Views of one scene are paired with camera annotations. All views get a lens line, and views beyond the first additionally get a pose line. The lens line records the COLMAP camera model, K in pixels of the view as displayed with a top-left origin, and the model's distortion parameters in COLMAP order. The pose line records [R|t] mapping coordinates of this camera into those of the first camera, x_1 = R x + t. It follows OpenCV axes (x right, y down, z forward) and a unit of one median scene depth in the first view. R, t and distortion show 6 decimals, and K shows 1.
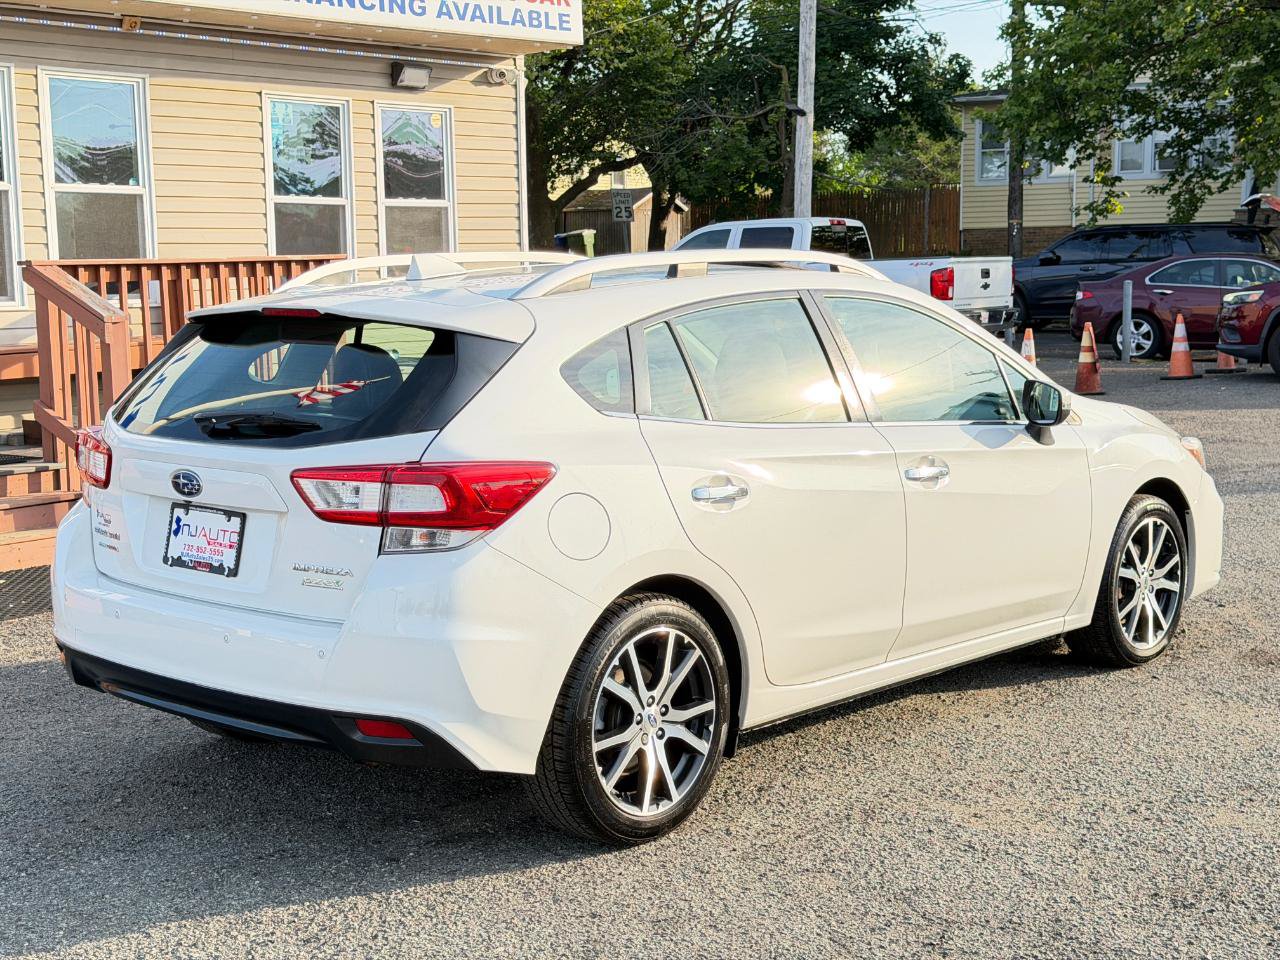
lens RADIAL K [[1730.5, 0, 706.4], [0, 1730.5, 478.6], [0, 0, 1]] dist [0.148177, -0.108474]
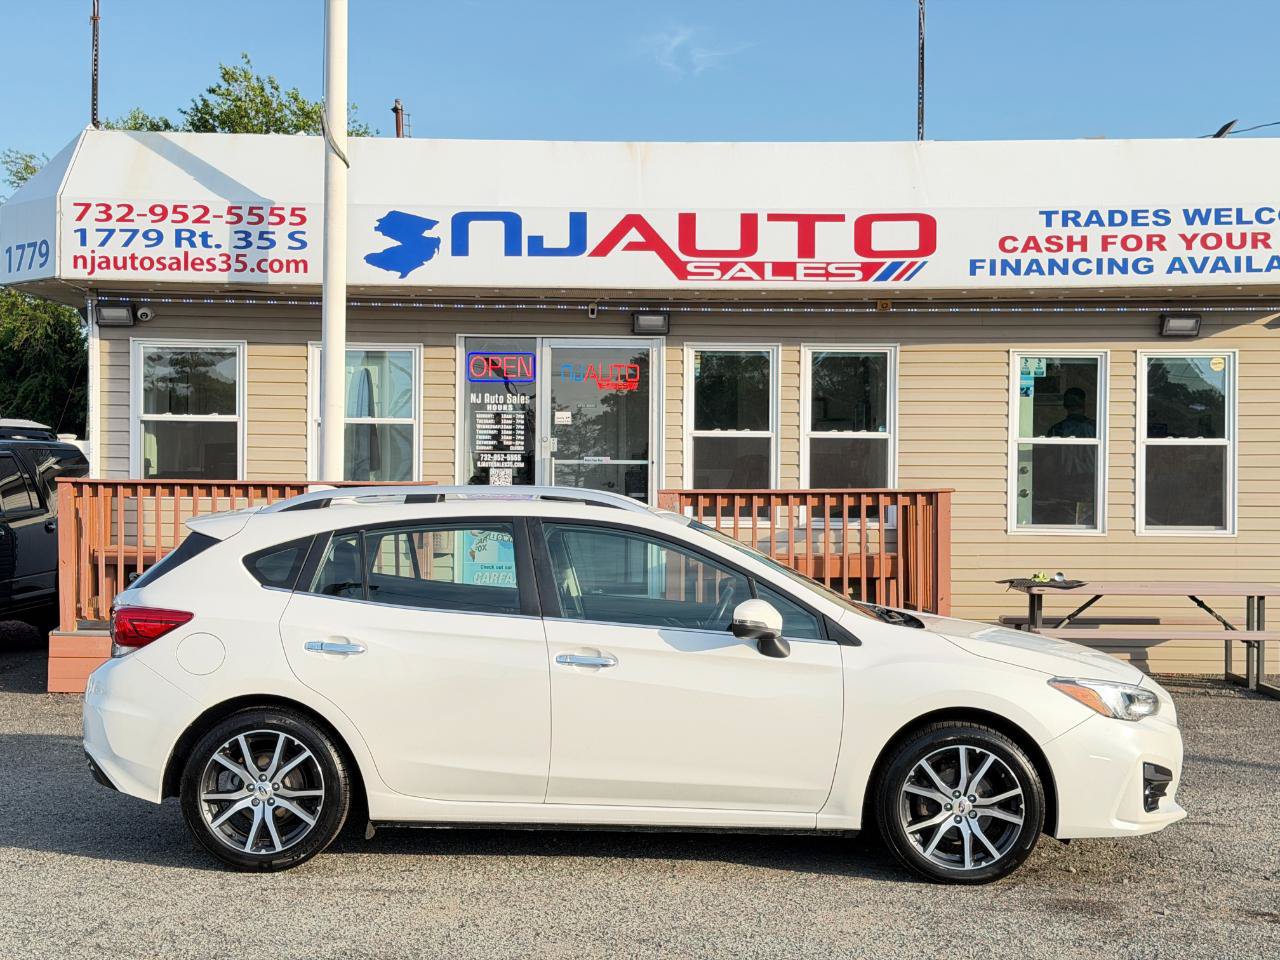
lens RADIAL K [[1730.0, 0, 640.0], [0, 1730.0, 480.0], [0, 0, 1]] dist [0.199374, -0.461641]
pose [[0.682933, 0.015664, -0.730313, 0.842823], [-0.110633, 0.990455, -0.082213, -0.026147], [0.722055, 0.136943, 0.678147, 0.105078]]
